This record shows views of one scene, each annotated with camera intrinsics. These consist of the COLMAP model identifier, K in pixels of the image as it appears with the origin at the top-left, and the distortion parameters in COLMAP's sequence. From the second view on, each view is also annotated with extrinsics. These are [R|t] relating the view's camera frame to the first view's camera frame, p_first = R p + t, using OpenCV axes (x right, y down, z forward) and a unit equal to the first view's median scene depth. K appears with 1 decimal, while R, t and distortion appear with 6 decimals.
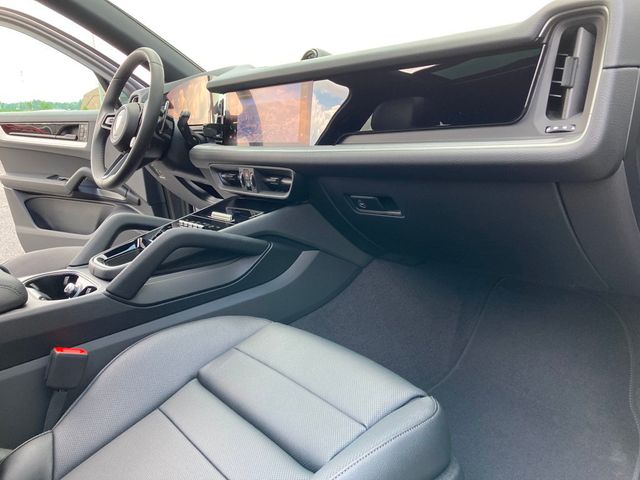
lens RADIAL K [[524.5, 0, 320.0], [0, 524.5, 240.0], [0, 0, 1]] dist [0.012029, -0.010445]
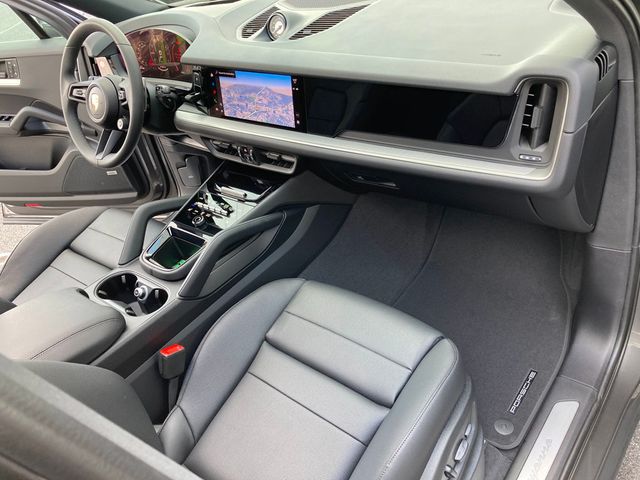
lens RADIAL K [[524.5, 0, 320.0], [0, 524.5, 240.0], [0, 0, 1]] dist [0.012029, -0.010445]
pose [[0.973854, -0.198252, 0.110924, -0.178998], [0.148679, 0.925396, 0.348623, -0.381796], [-0.171763, -0.323016, 0.930676, -0.164398]]
